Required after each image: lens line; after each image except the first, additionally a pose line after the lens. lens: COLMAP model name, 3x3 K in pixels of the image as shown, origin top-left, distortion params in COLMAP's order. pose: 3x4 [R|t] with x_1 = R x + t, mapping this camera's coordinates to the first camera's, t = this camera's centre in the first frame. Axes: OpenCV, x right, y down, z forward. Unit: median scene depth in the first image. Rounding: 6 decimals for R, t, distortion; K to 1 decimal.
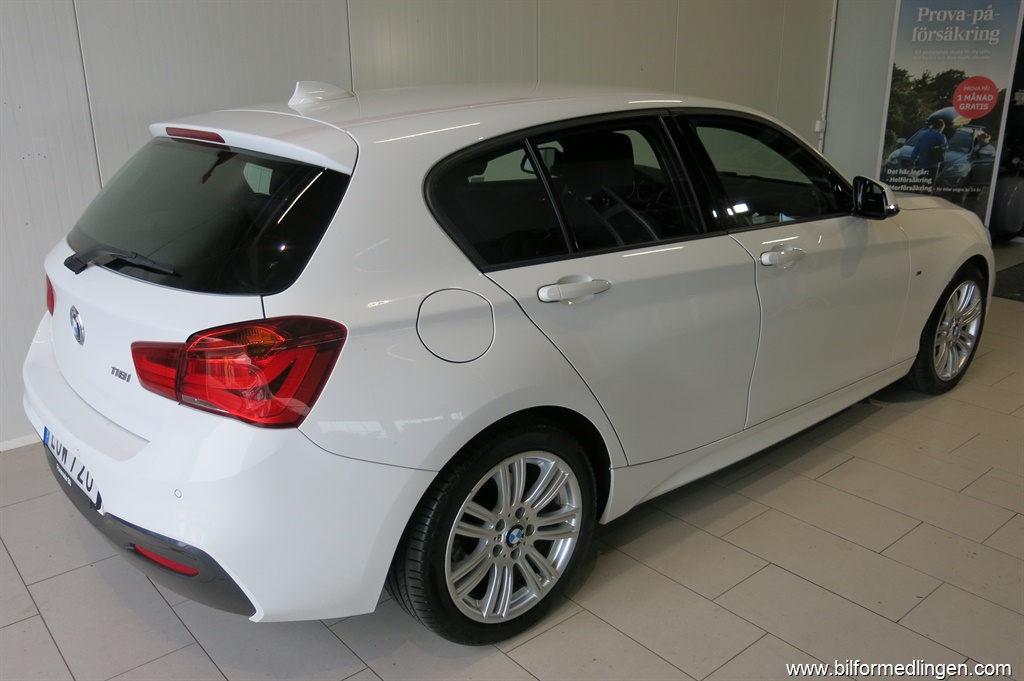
lens RADIAL K [[861.6, 0, 511.8], [0, 861.6, 361.4], [0, 0, 1]] dist [-0.032622, 0.000524]
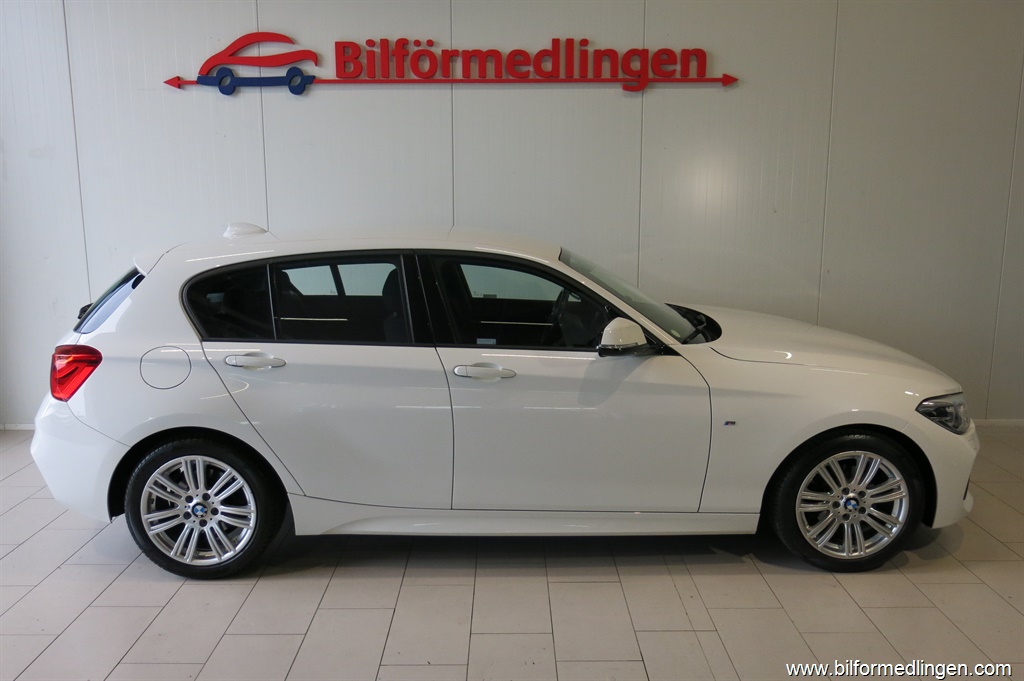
lens RADIAL K [[861.6, 0, 511.8], [0, 861.6, 361.4], [0, 0, 1]] dist [-0.032622, 0.000524]
pose [[0.763572, 0.139508, -0.630472, 1.292037], [-0.215365, 0.975497, -0.044978, -0.105463], [0.608749, 0.170126, 0.774908, 0.087517]]
